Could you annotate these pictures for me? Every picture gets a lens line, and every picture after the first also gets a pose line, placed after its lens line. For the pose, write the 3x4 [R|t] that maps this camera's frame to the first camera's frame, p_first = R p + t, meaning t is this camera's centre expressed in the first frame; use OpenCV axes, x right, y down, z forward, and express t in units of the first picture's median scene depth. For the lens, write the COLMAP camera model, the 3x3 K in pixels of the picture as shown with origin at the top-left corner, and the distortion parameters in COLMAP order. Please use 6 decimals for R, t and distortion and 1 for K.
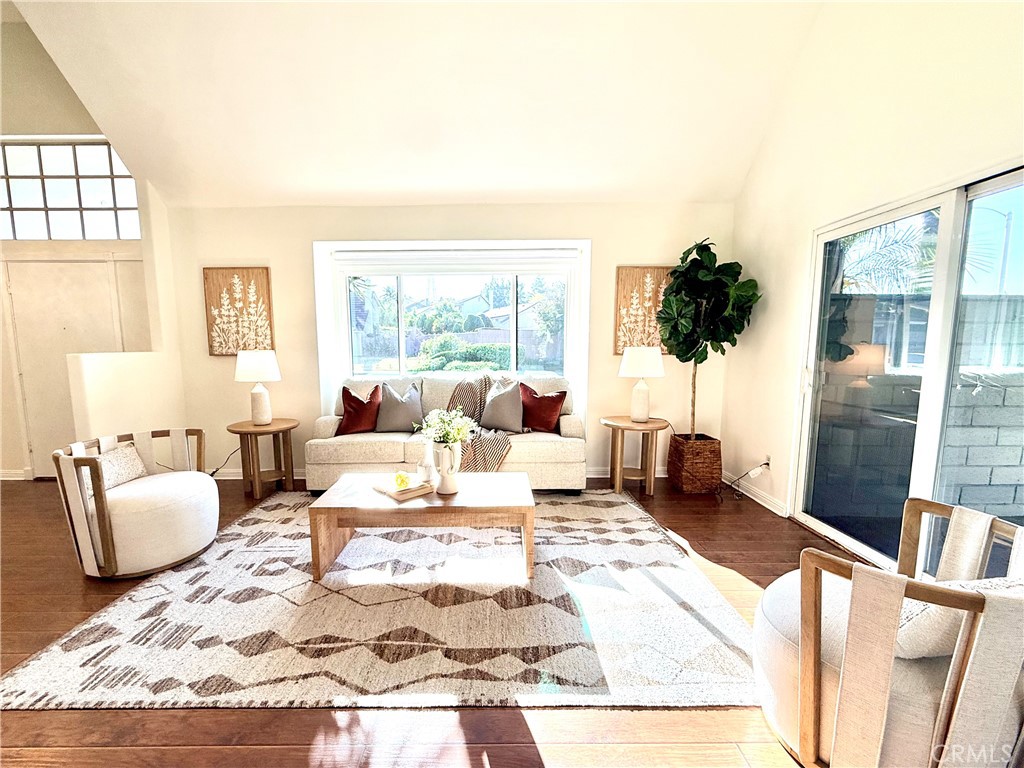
lens RADIAL K [[448.7, 0, 489.0], [0, 448.7, 401.7], [0, 0, 1]] dist [0.001065, 0.000124]
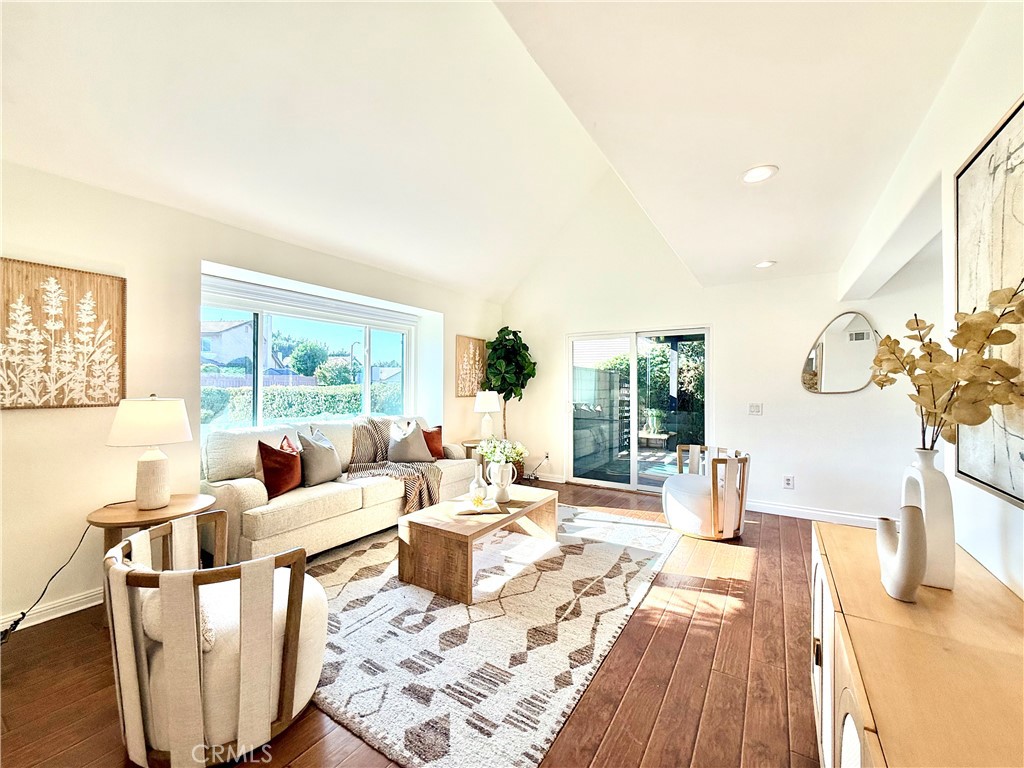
lens RADIAL K [[416.8, 0, 513.7], [0, 416.8, 384.8], [0, 0, 1]] dist [-0.000004, 0.000125]
pose [[0.524734, 0.009347, 0.851215, -1.160469], [0.103939, 0.991755, -0.074964, -0.044687], [-0.844897, 0.127810, 0.519436, 0.298869]]
